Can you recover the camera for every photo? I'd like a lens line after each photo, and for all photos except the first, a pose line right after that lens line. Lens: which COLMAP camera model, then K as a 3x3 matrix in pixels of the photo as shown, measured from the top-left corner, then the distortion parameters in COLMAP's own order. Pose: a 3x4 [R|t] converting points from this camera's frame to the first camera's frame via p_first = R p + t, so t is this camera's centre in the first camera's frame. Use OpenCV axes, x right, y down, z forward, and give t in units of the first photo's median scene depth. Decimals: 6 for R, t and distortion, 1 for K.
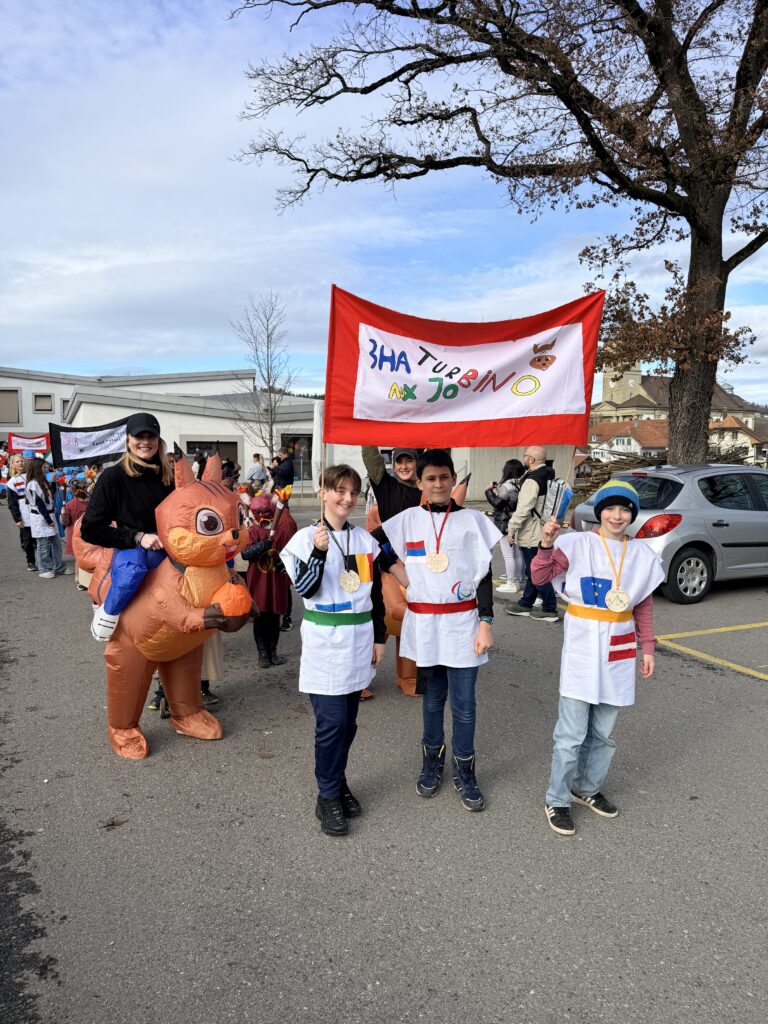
lens RADIAL K [[721.1, 0, 384.0], [0, 721.1, 512.8], [0, 0, 1]] dist [0.020360, -0.028506]
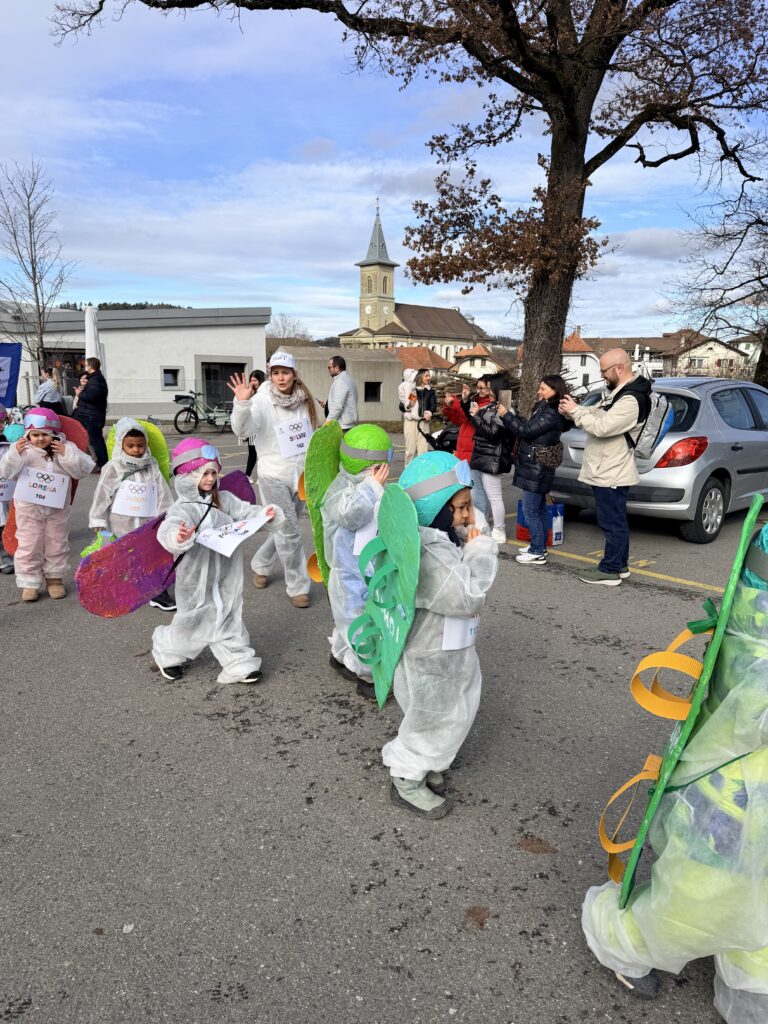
lens RADIAL K [[721.1, 0, 384.0], [0, 721.1, 512.8], [0, 0, 1]] dist [0.020360, -0.028506]
pose [[0.946096, -0.054705, 0.319232, -0.099337], [0.022006, 0.994212, 0.105154, -0.003074], [-0.323137, -0.092461, 0.941824, 0.160868]]
